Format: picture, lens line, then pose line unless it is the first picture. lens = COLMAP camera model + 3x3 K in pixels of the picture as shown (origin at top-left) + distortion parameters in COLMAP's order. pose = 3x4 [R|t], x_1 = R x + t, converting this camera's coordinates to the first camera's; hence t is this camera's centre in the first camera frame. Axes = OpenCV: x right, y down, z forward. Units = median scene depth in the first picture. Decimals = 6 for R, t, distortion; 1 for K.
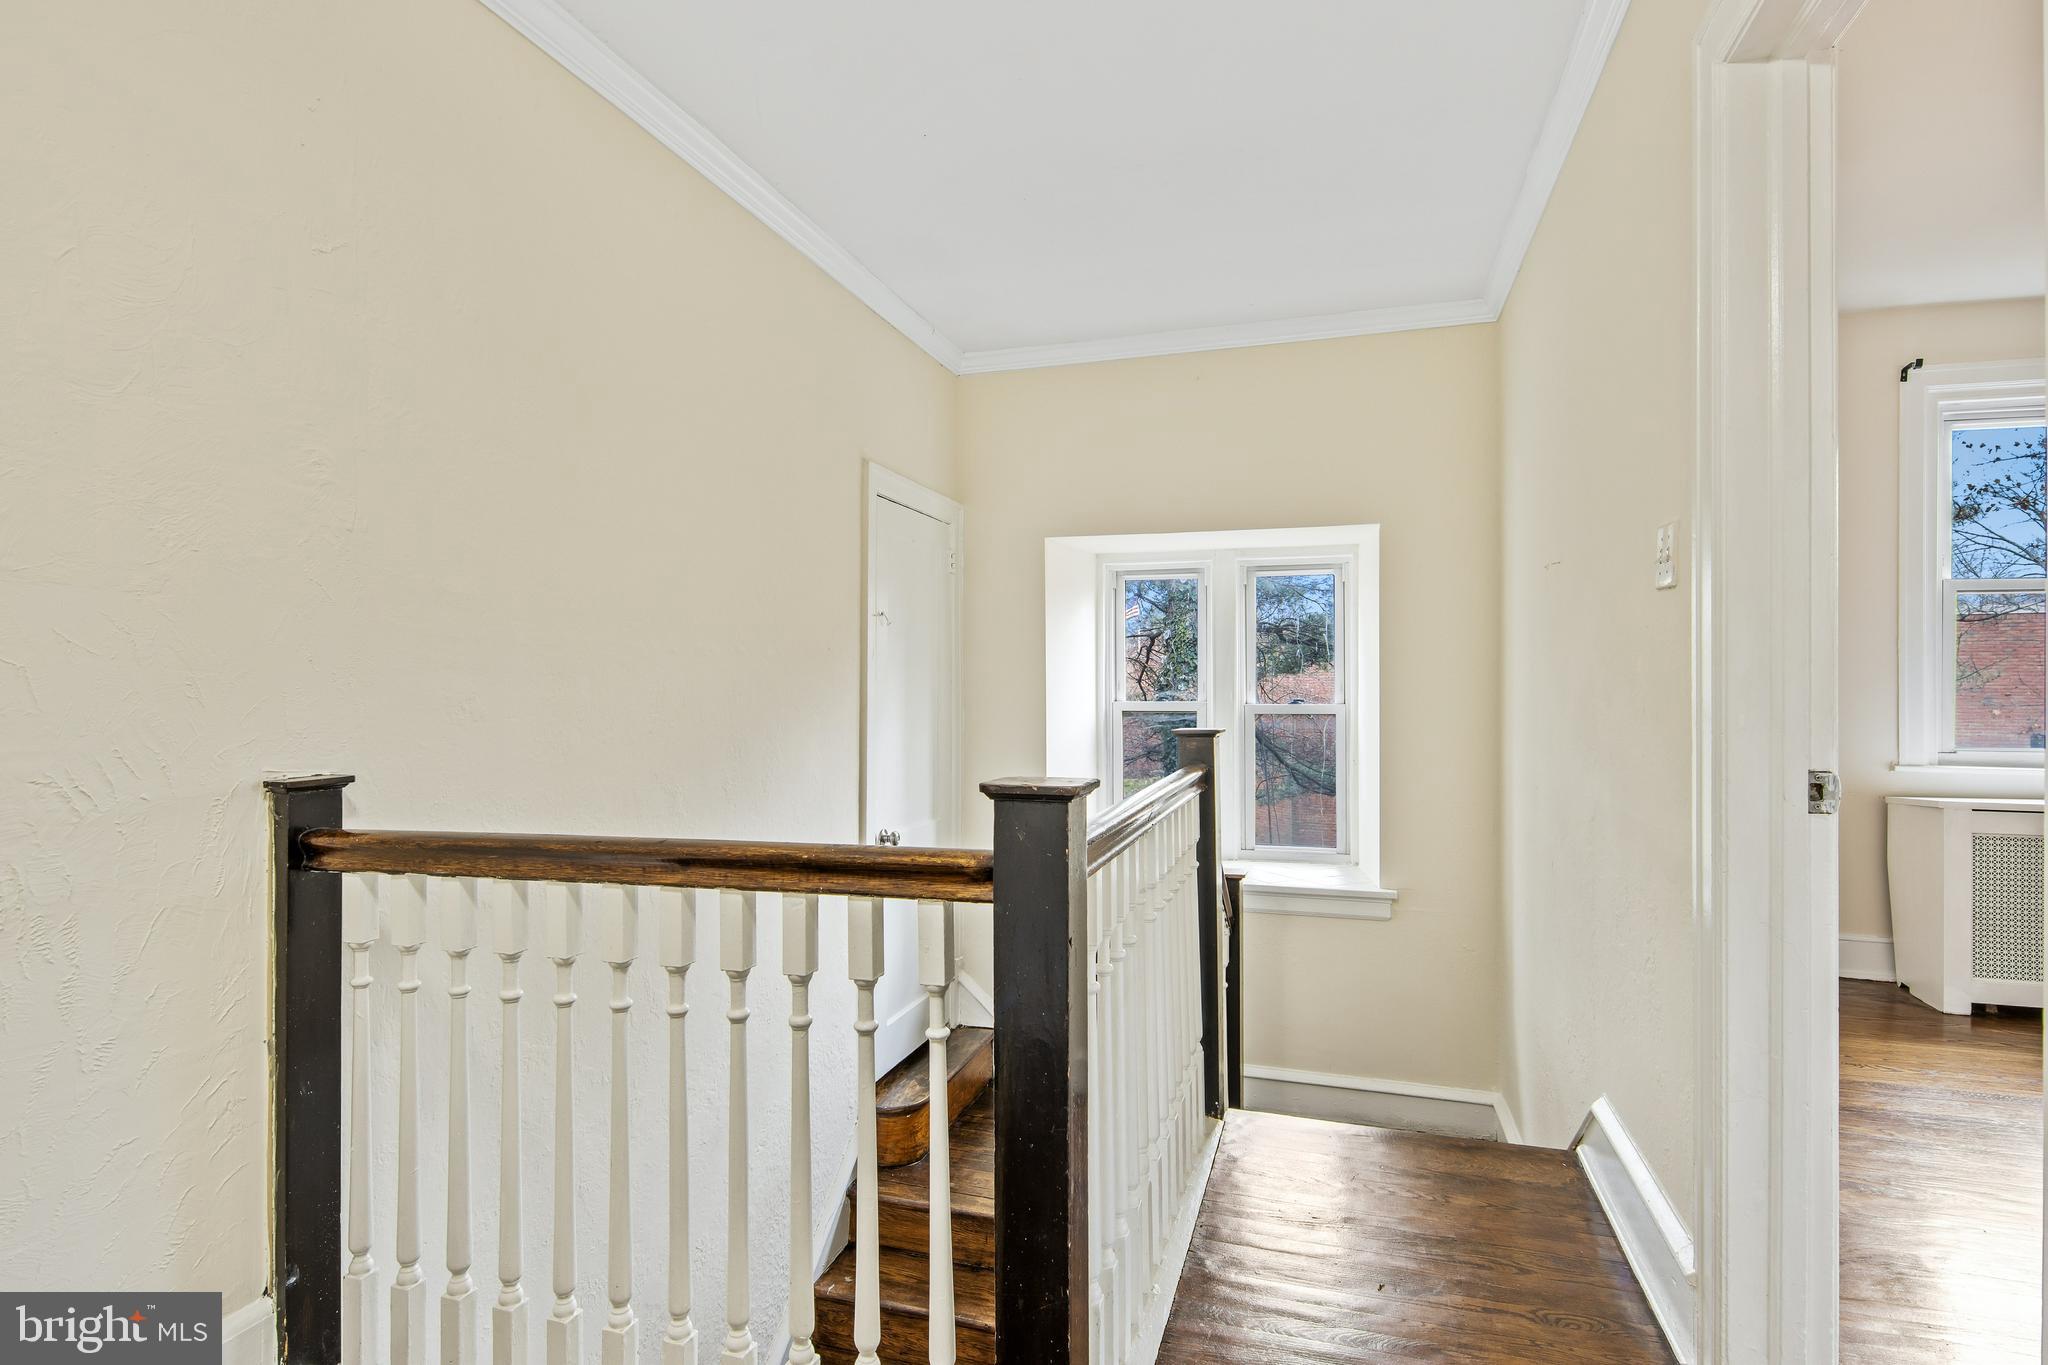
lens RADIAL K [[1064.8, 0, 1025.2], [0, 1064.8, 661.8], [0, 0, 1]] dist [0.003212, -0.000459]
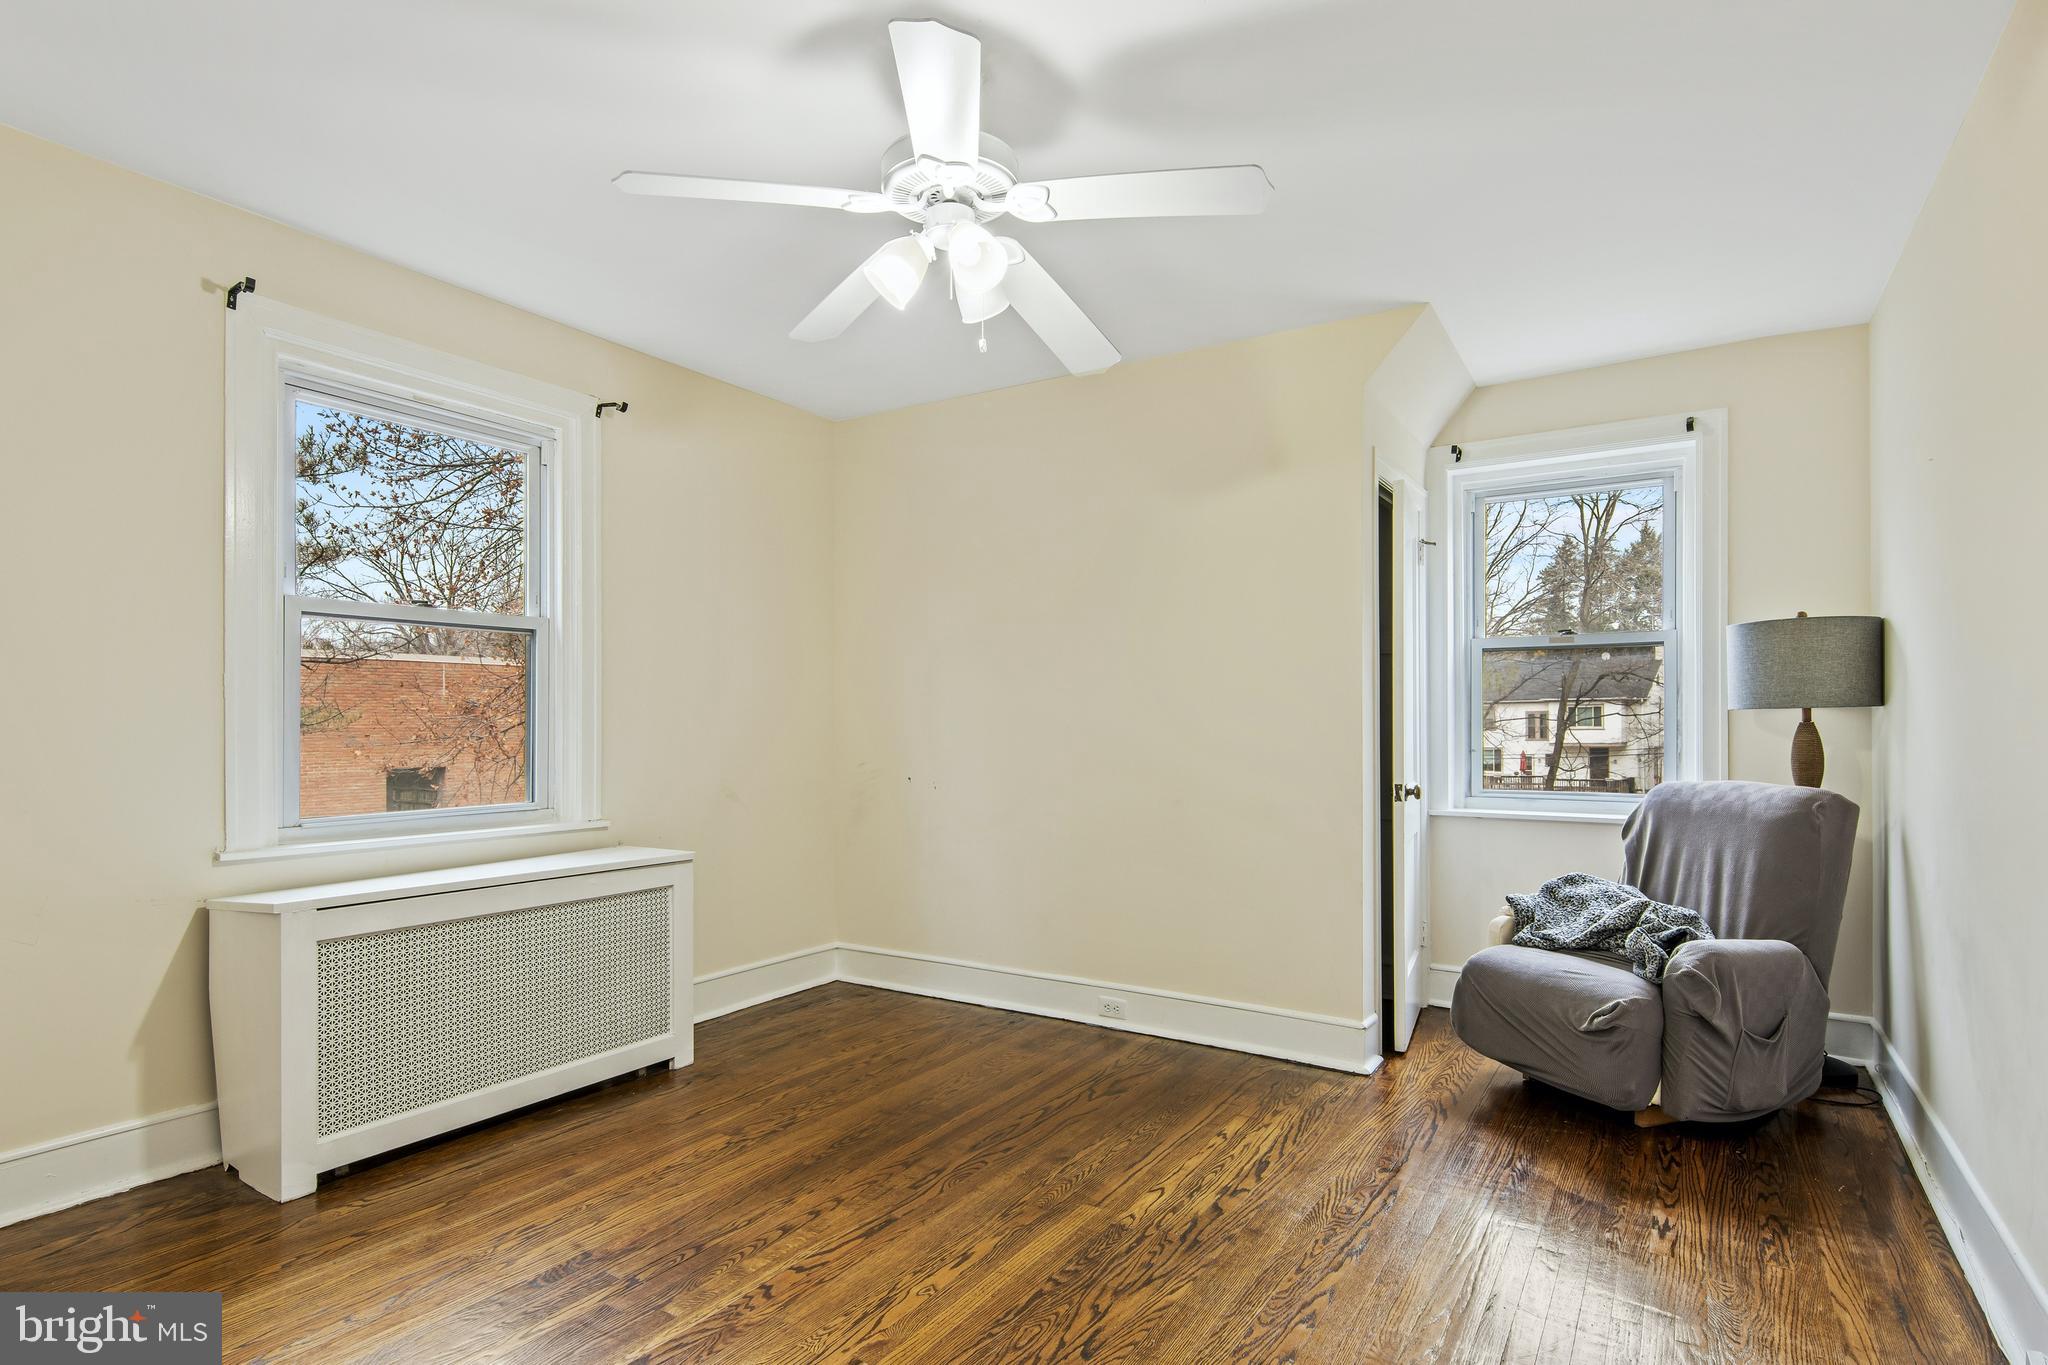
lens RADIAL K [[1065.1, 0, 1030.3], [0, 1065.1, 713.0], [0, 0, 1]] dist [0.014372, -0.012011]
pose [[0.269719, -0.008483, 0.962902, 0.296655], [0.000665, 0.999963, 0.008623, 0.002321], [-0.962939, -0.001686, 0.269715, 0.313793]]
